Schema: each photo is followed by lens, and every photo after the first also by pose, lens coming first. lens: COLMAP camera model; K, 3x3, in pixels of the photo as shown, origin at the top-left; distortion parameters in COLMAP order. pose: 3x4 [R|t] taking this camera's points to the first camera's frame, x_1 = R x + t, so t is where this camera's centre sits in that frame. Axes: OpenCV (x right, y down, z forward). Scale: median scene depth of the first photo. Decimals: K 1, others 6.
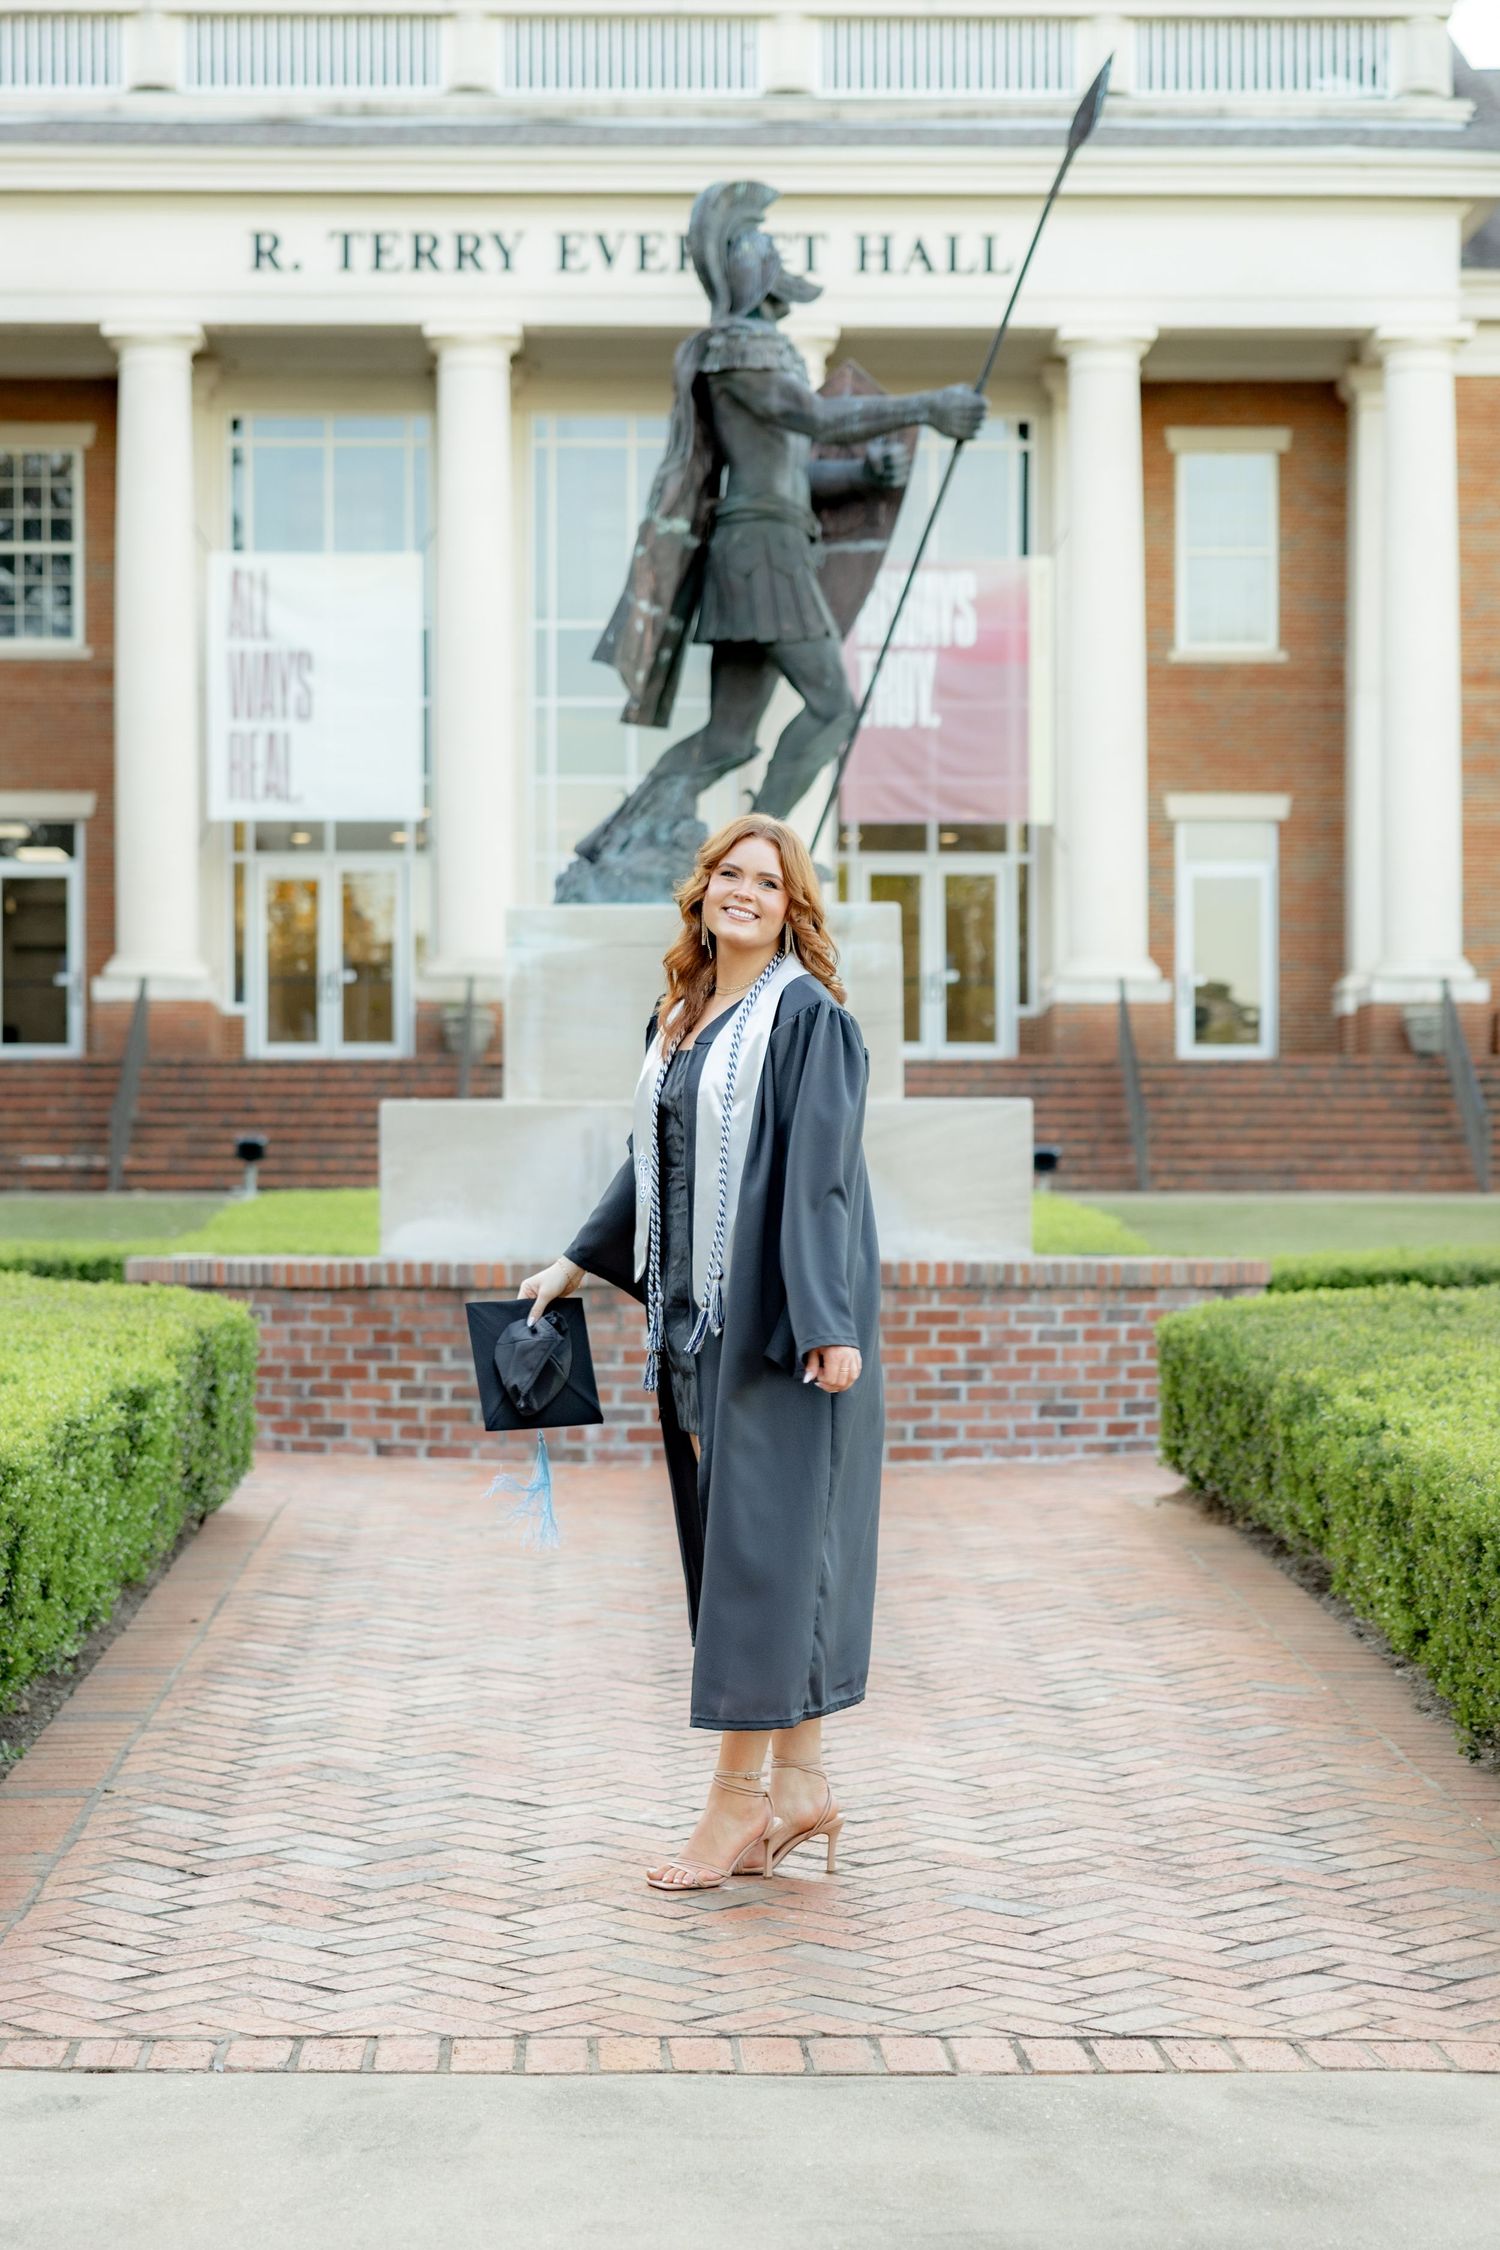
lens RADIAL K [[4558.6, 0, 709.1], [0, 4558.6, 1272.0], [0, 0, 1]] dist [0.025962, -0.007550]
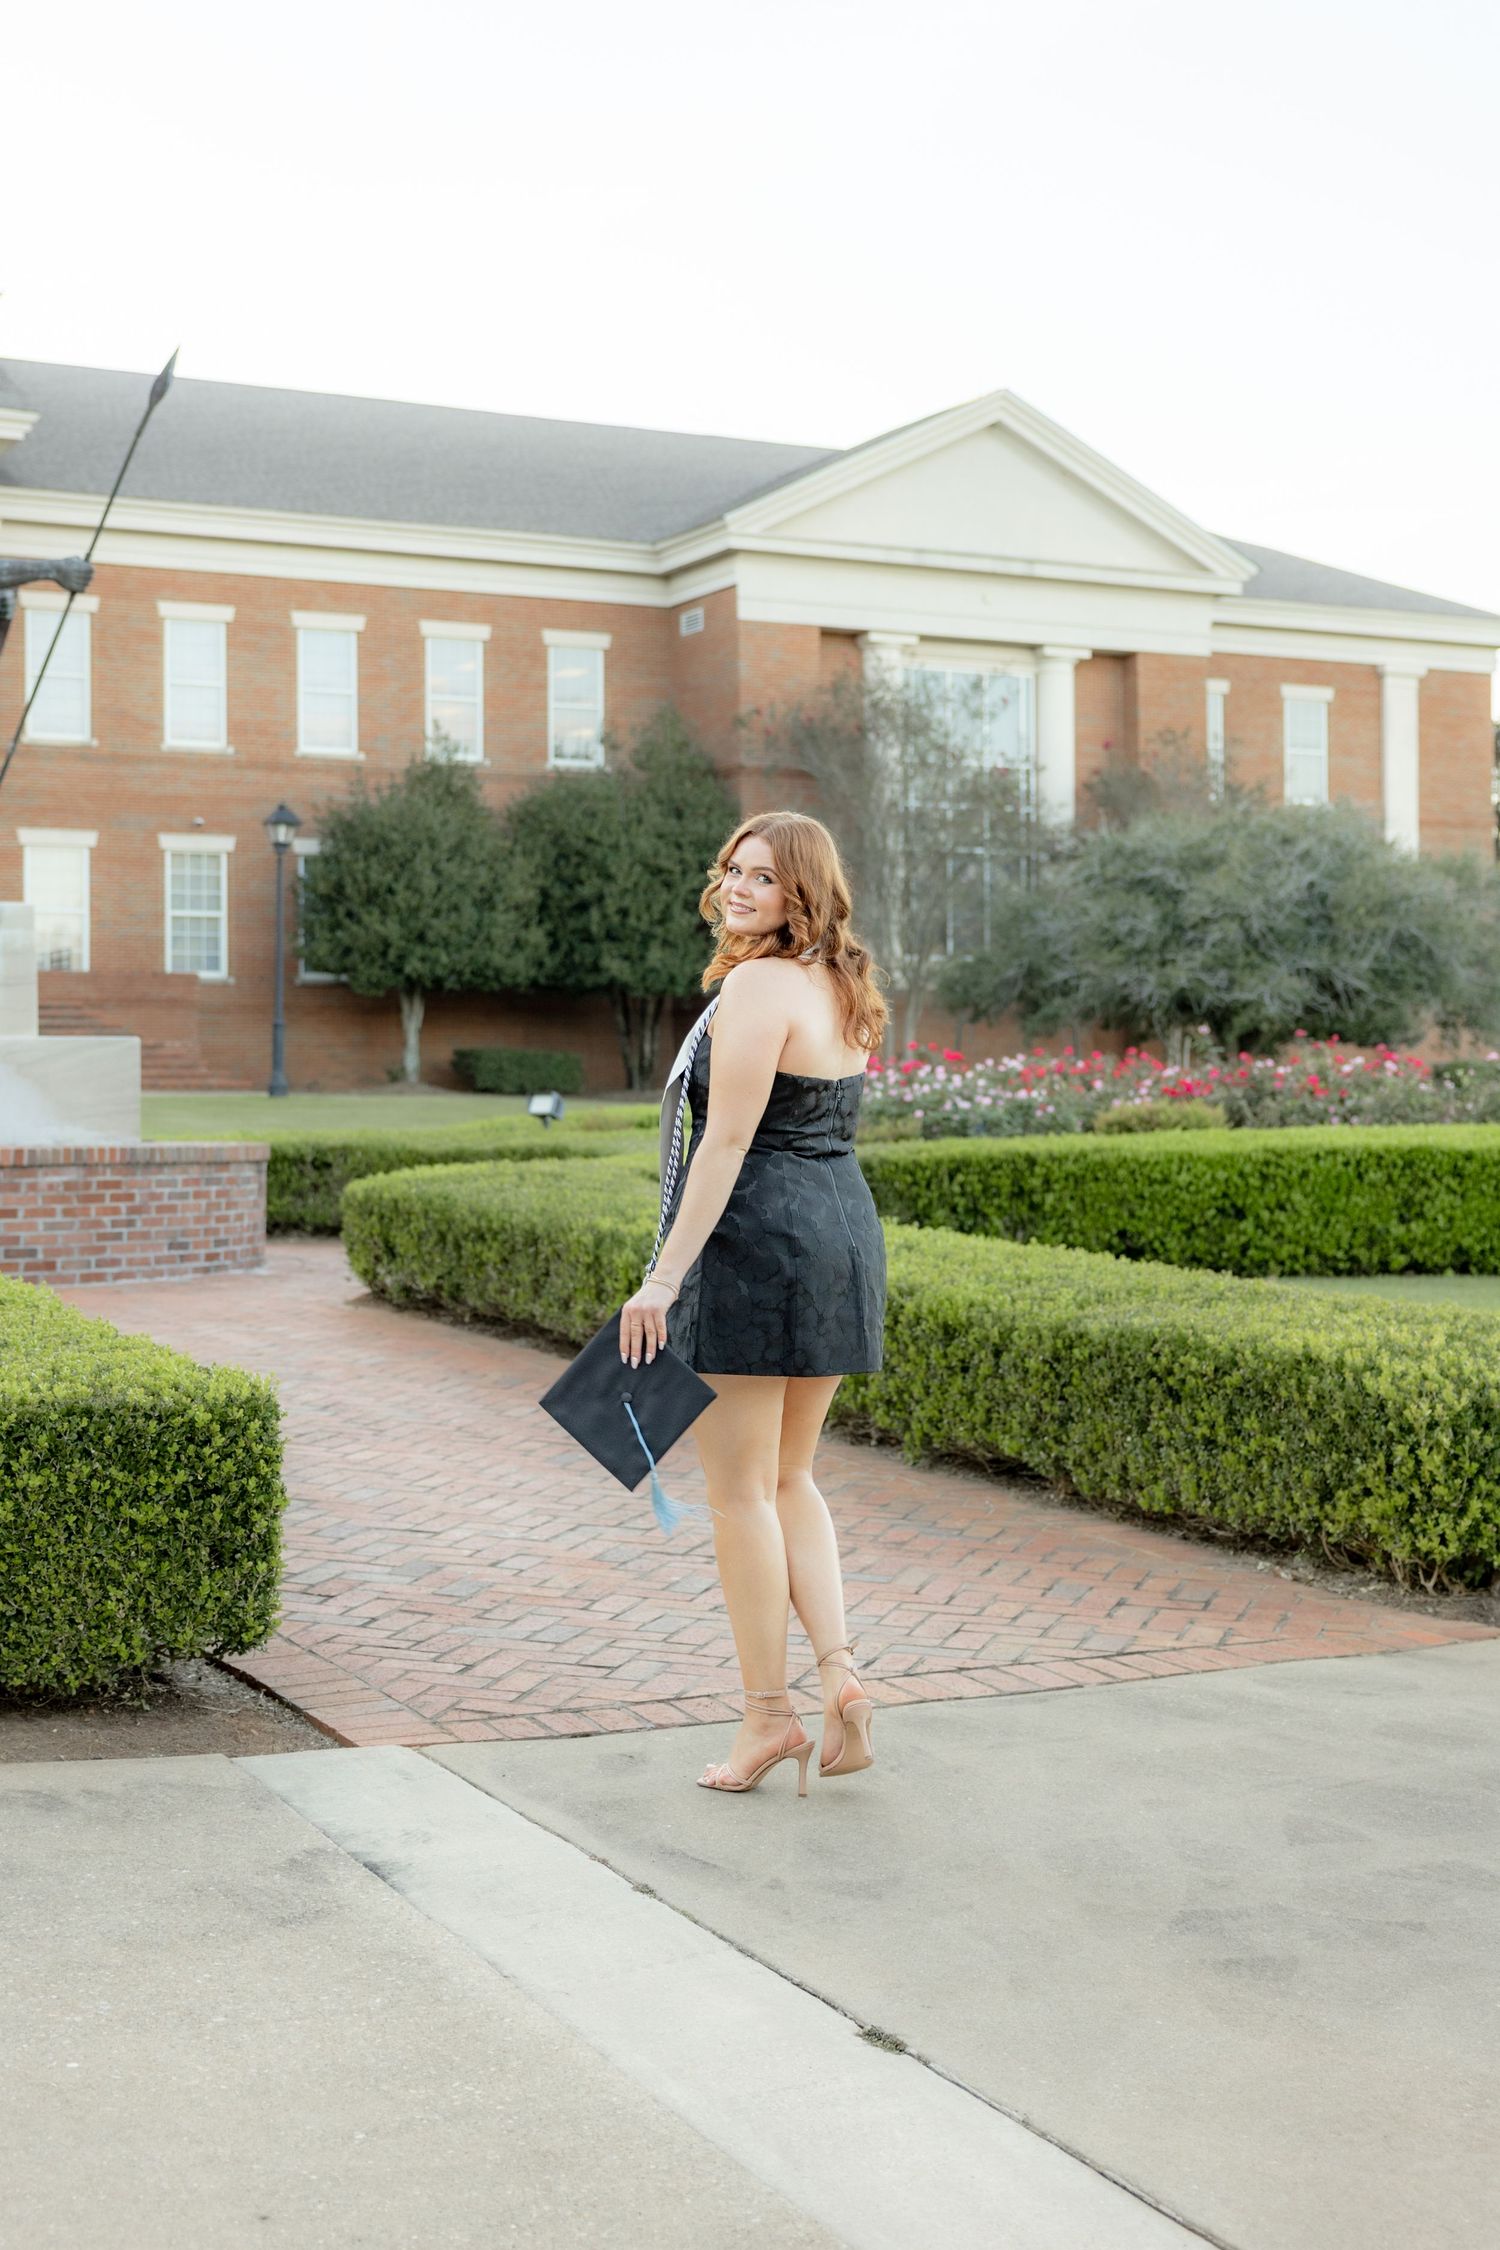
lens RADIAL K [[2953.4, 0, 653.3], [0, 2953.4, 1080.0], [0, 0, 1]] dist [-0.002502, 0.020827]
pose [[0.897991, 0.001390, 0.440012, -0.196962], [0.006868, 0.999829, -0.017175, -0.005853], [-0.439960, 0.018445, 0.897828, 0.057065]]
